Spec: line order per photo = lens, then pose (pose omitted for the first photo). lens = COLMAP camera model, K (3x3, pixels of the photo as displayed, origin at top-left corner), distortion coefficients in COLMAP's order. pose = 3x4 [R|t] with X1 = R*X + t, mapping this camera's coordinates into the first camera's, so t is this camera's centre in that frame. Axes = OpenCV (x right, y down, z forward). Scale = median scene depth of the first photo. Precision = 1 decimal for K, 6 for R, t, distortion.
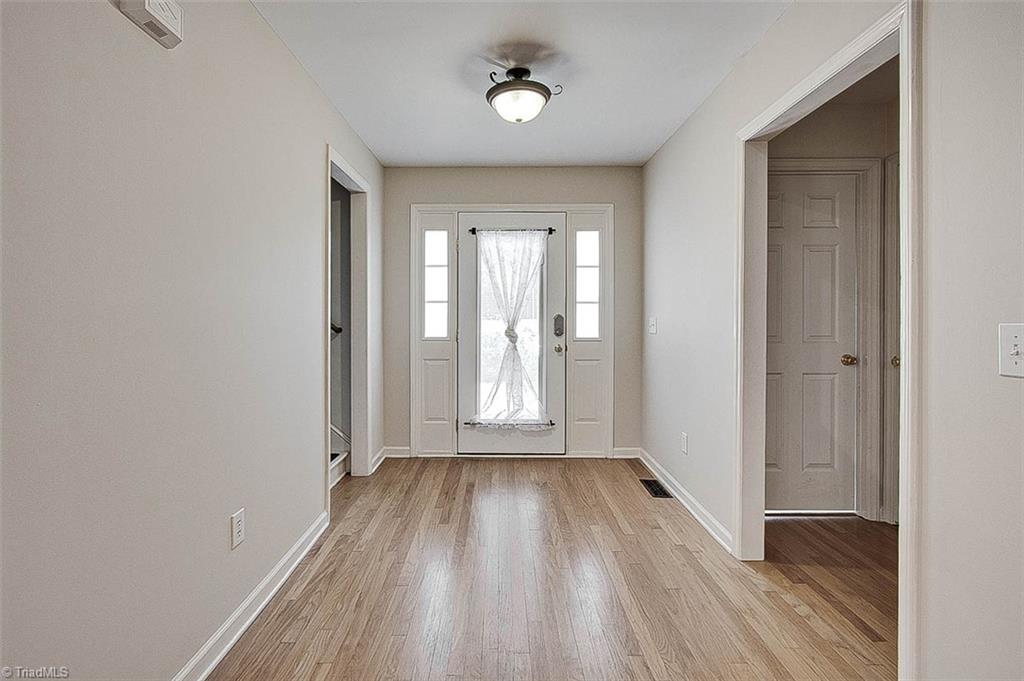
lens RADIAL K [[504.9, 0, 508.6], [0, 504.9, 309.3], [0, 0, 1]] dist [-0.018356, 0.000395]
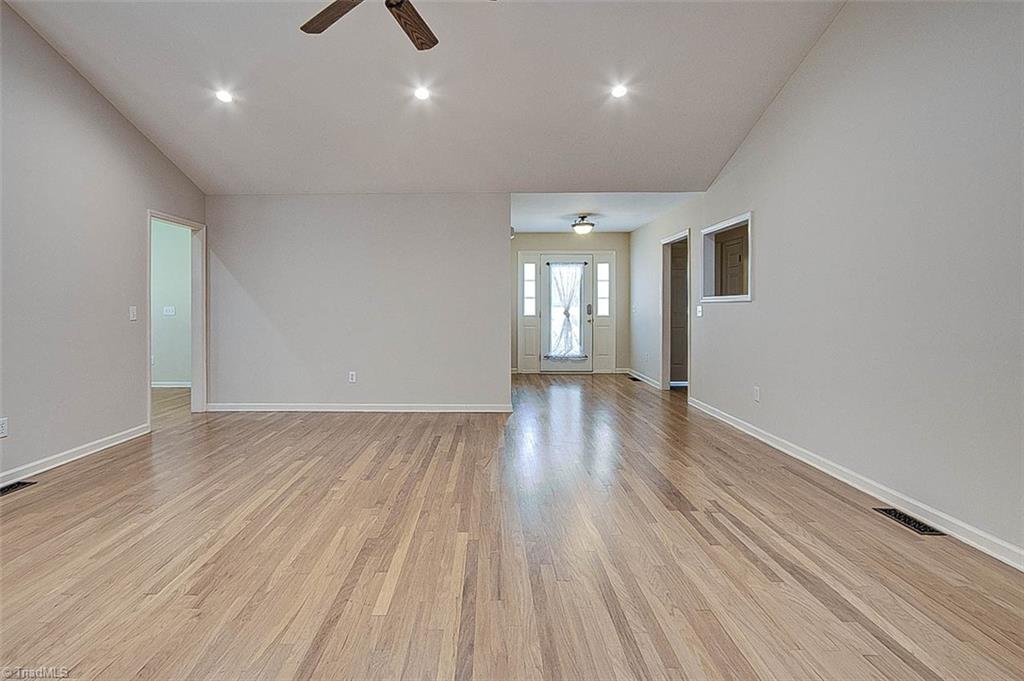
lens RADIAL K [[504.9, 0, 508.6], [0, 504.9, 309.3], [0, 0, 1]] dist [-0.018356, 0.000395]
pose [[0.999996, -0.000738, -0.002615, -0.226853], [0.000753, 0.999982, 0.005877, 0.019680], [0.002611, -0.005879, 0.999979, -1.072237]]
